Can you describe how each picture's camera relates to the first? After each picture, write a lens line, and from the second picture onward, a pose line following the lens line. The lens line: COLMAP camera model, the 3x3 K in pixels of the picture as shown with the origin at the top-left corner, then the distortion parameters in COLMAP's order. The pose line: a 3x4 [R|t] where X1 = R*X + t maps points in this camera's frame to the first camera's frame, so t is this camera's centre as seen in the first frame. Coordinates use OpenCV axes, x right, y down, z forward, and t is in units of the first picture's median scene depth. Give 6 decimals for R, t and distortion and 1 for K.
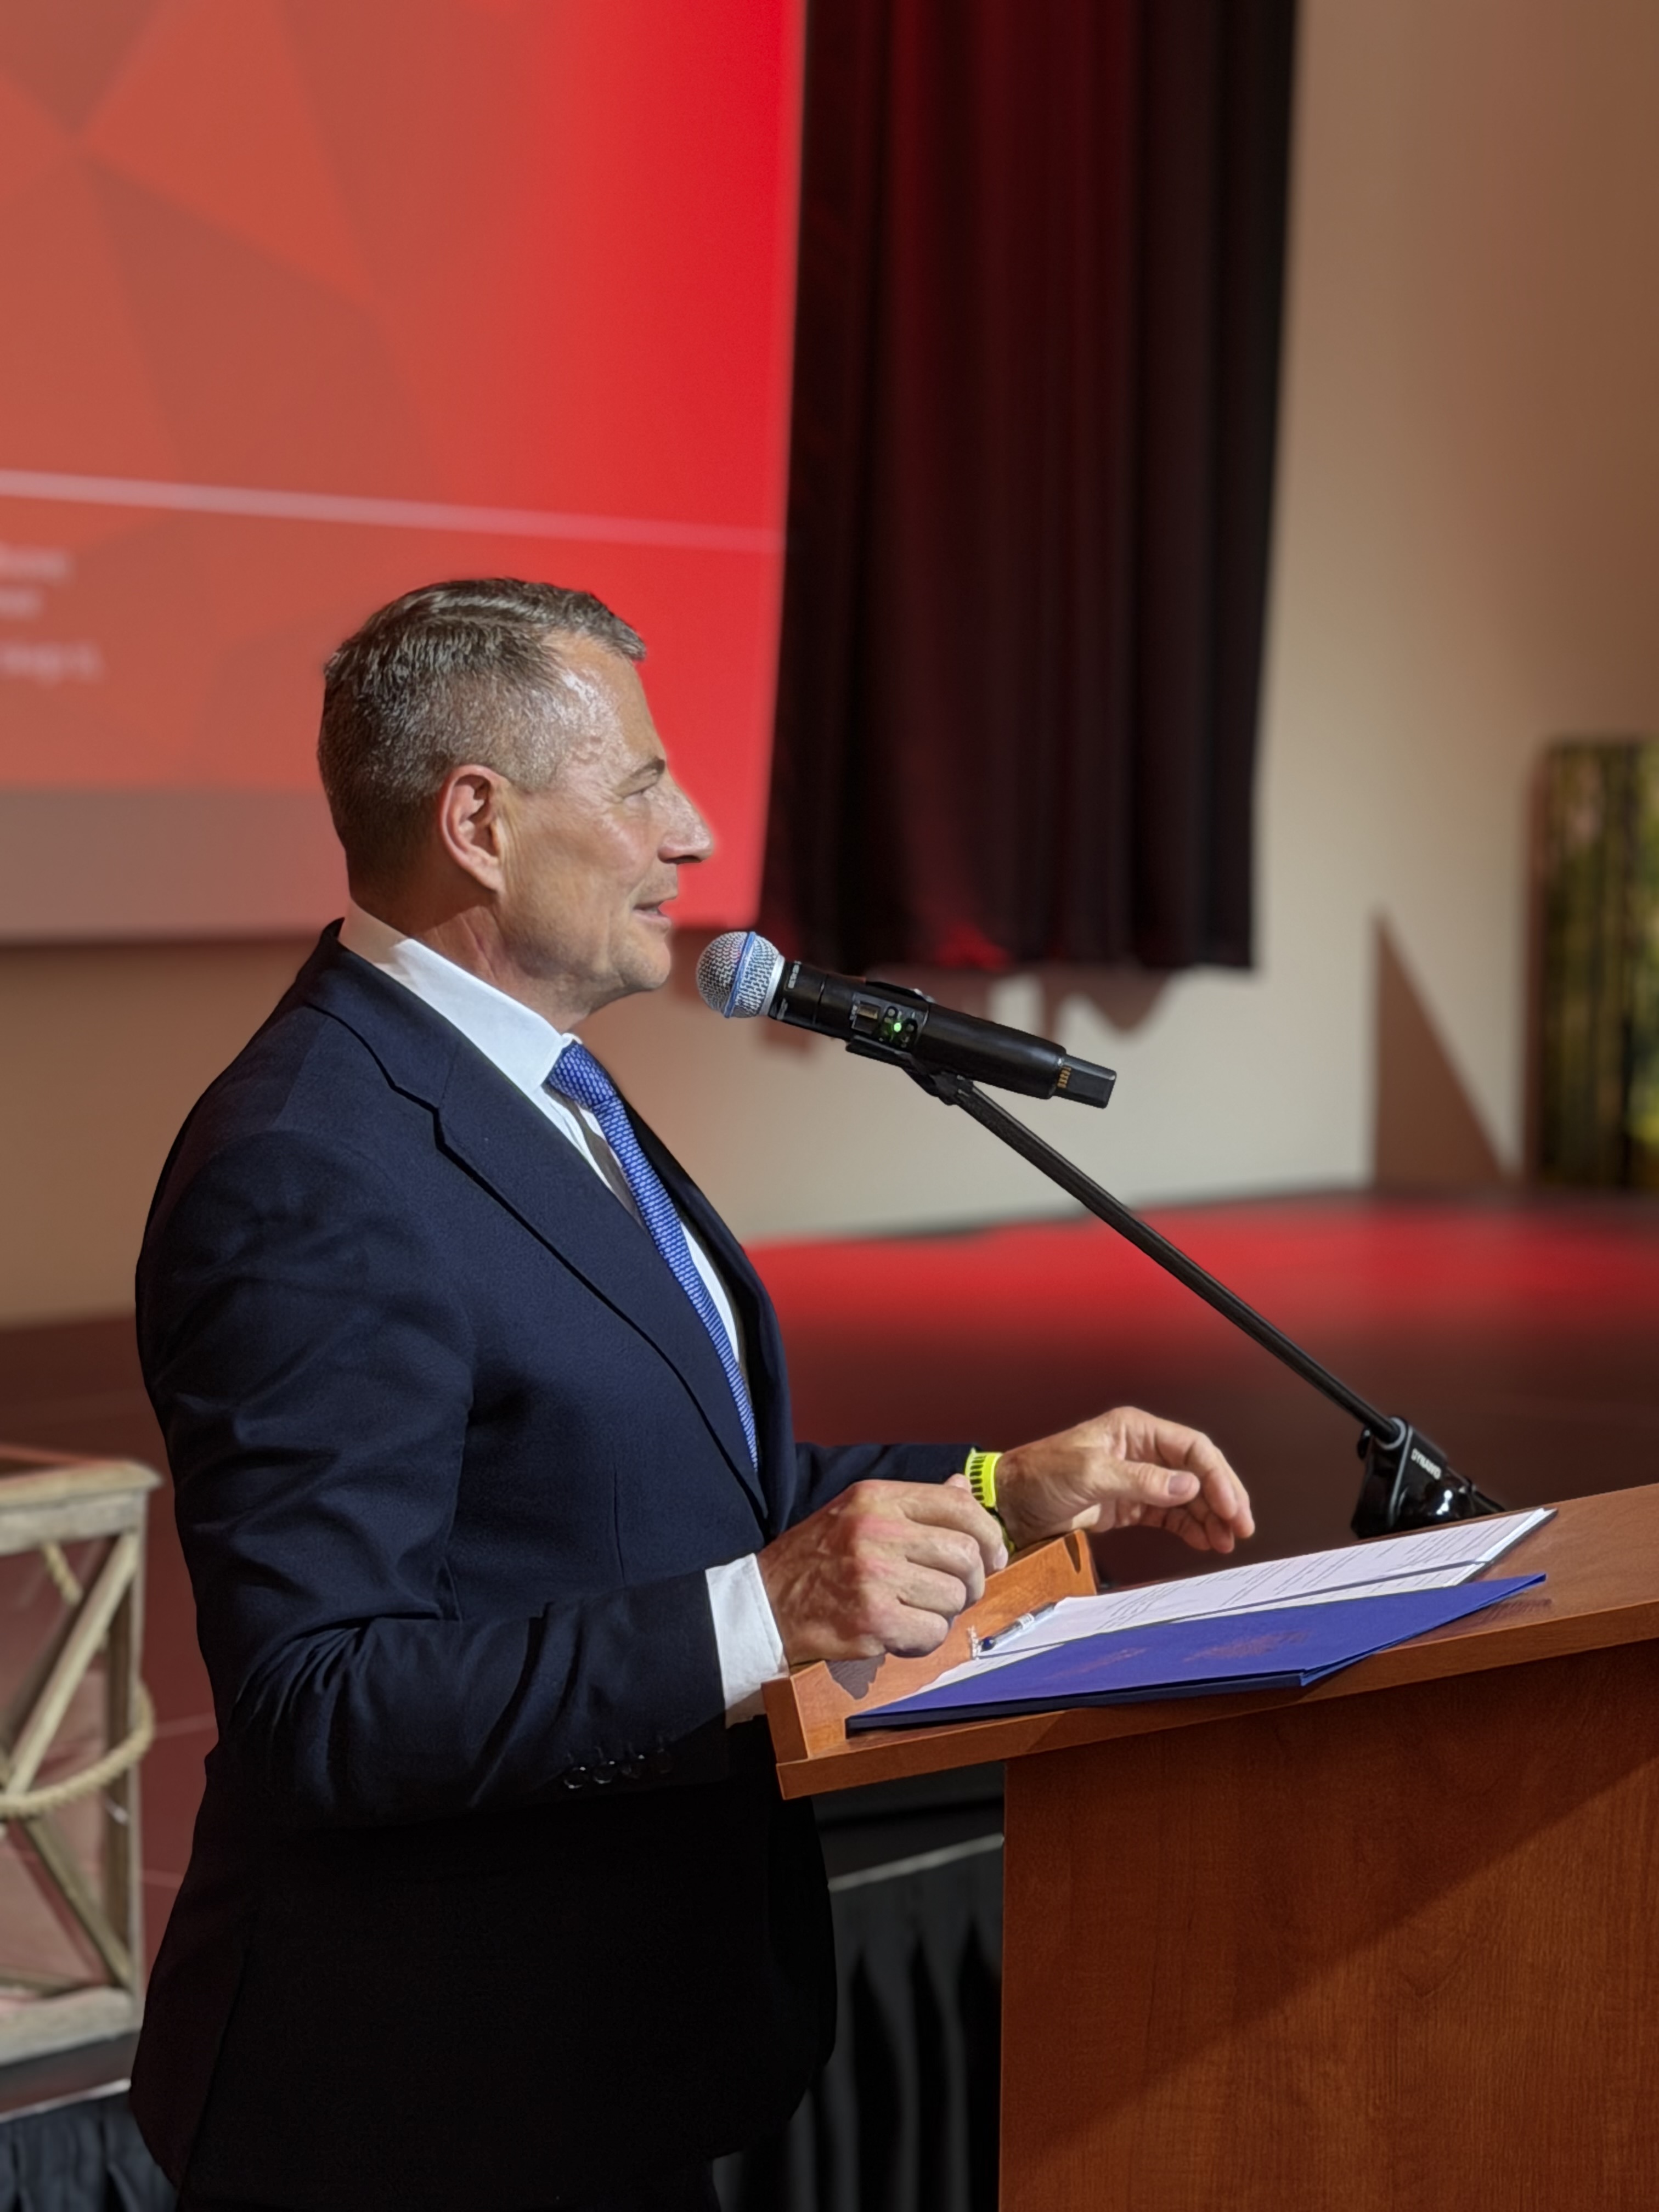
lens RADIAL K [[5100.4, 0, 831.6], [0, 5100.4, 1105.7], [0, 0, 1]] dist [0.025110, 0.000000]
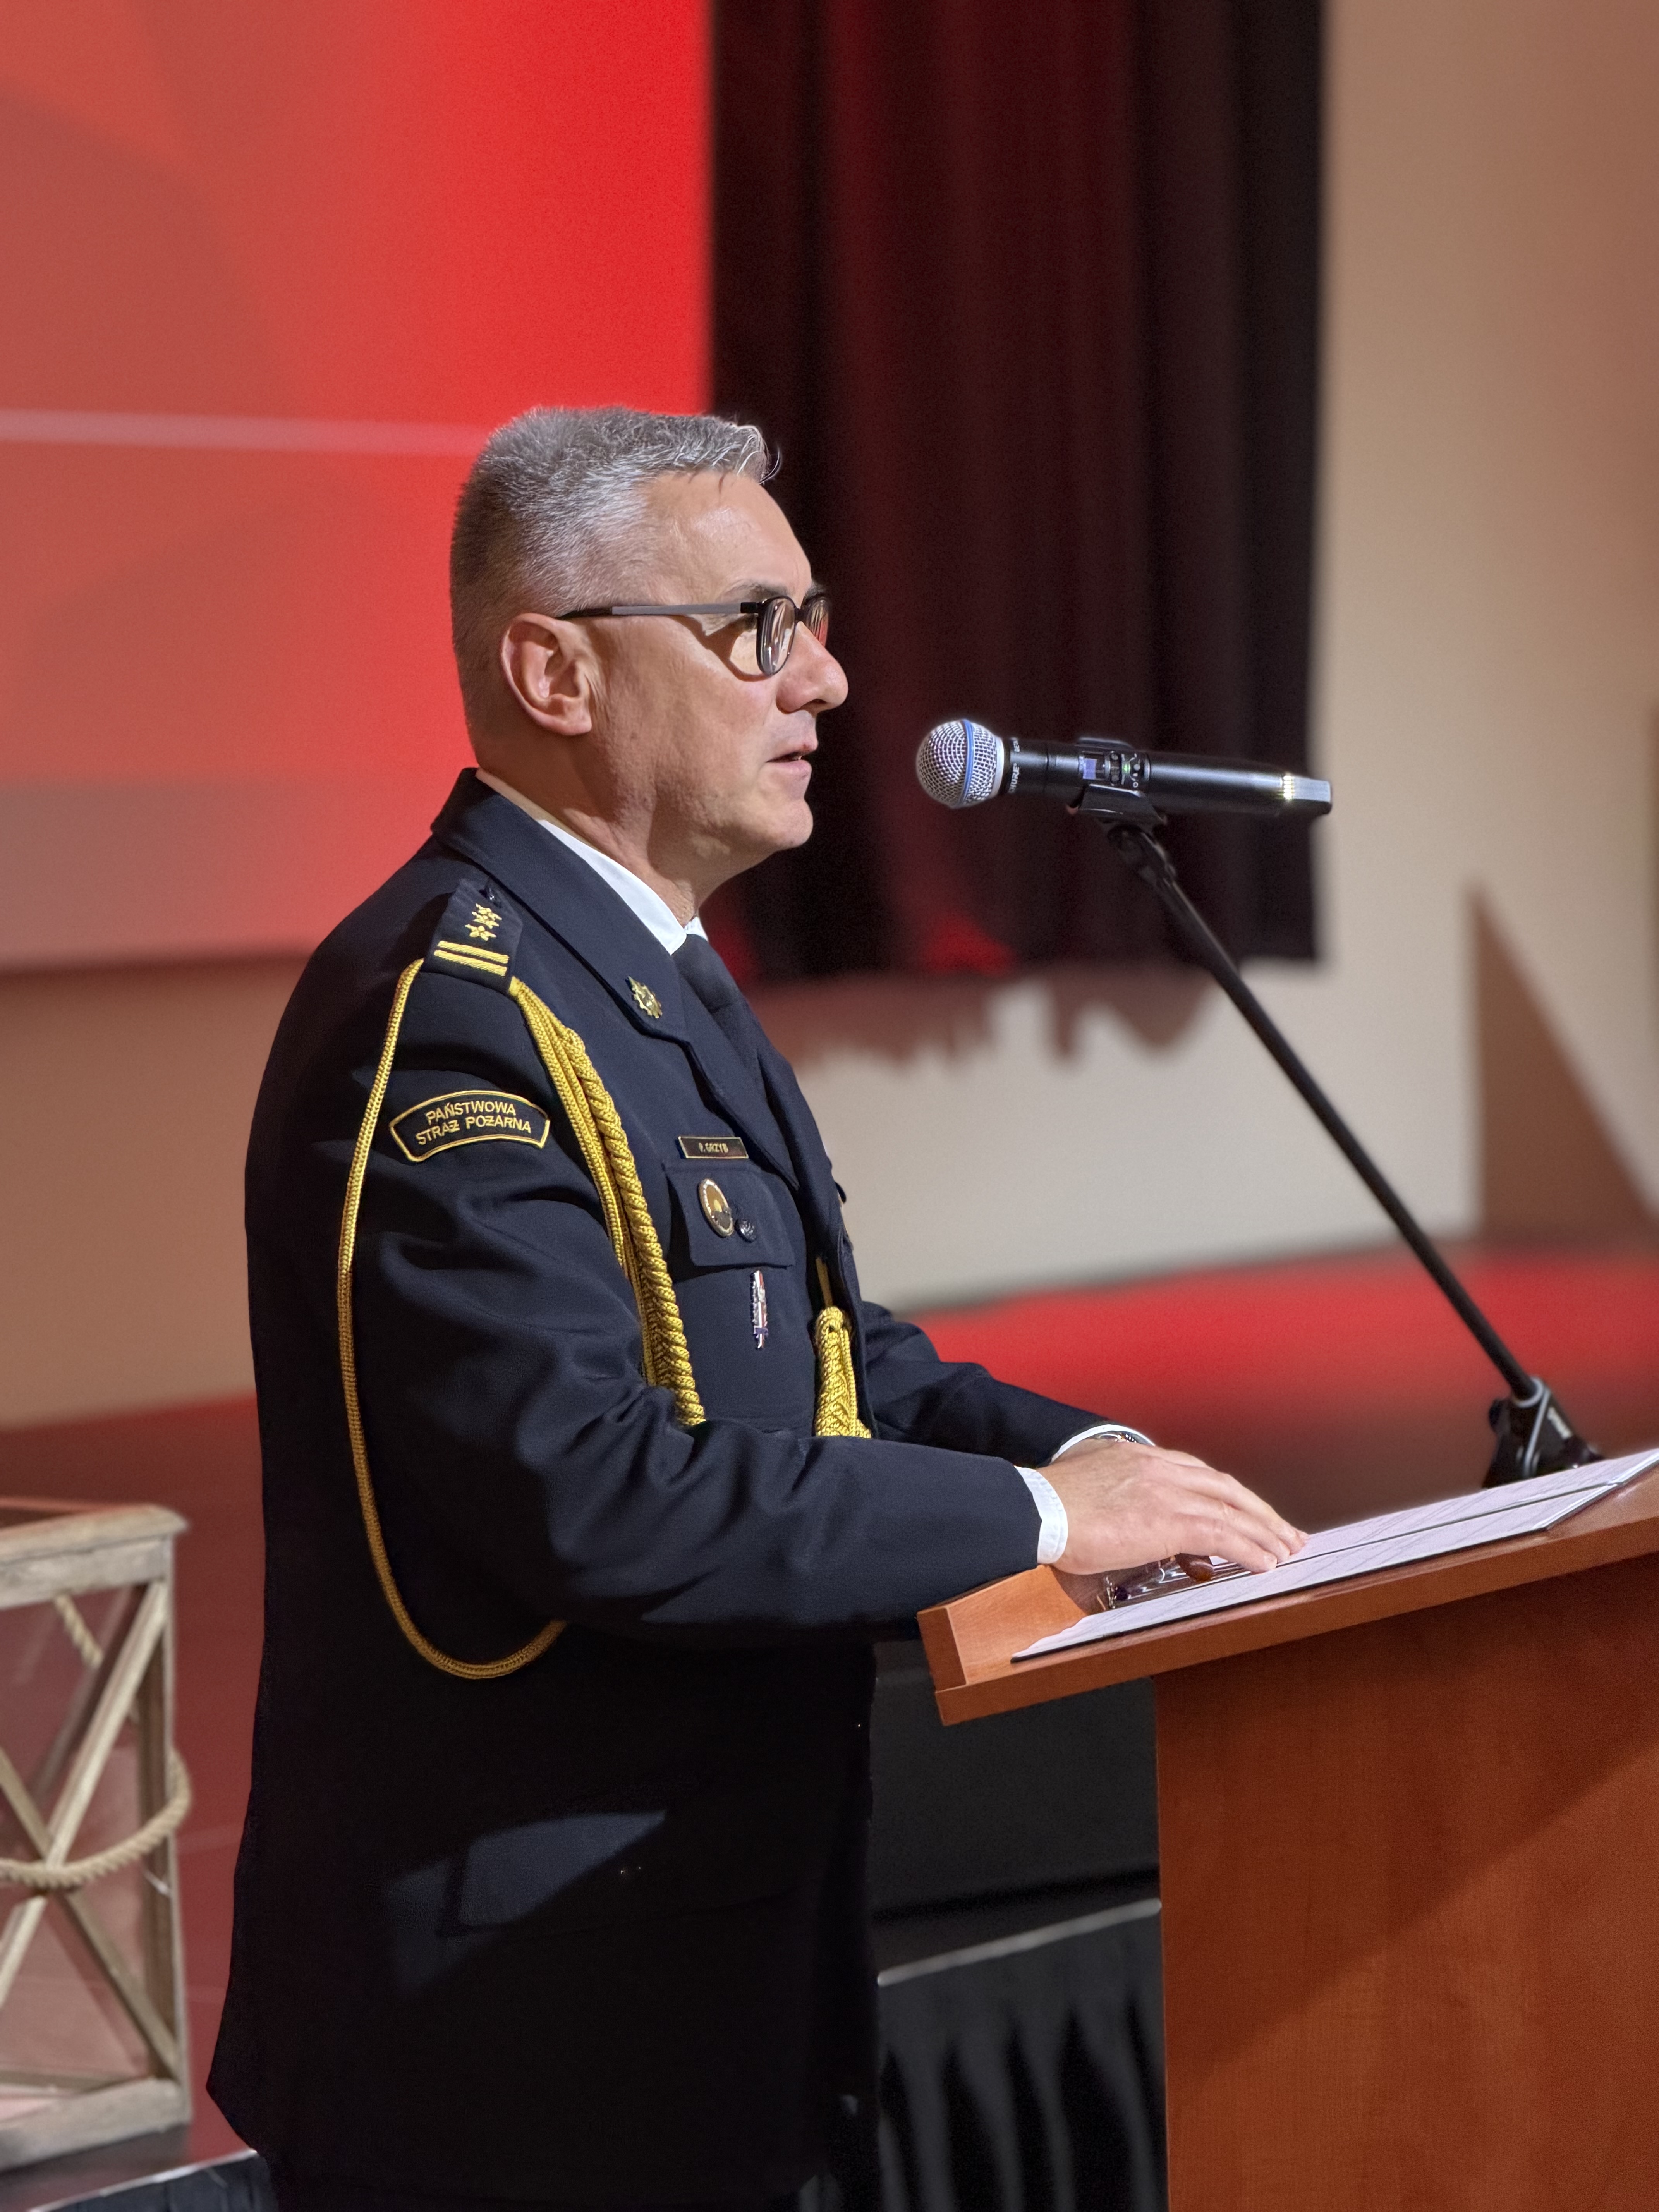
lens RADIAL K [[7016.9, 0, 828.6], [0, 7016.9, 1106.2], [0, 0, 1]] dist [-0.149990, 0.000000]
pose [[0.999034, -0.041429, 0.014641, -0.031537], [0.041617, 0.999052, -0.012781, 0.018946], [-0.014097, 0.013378, 0.999811, -0.268521]]
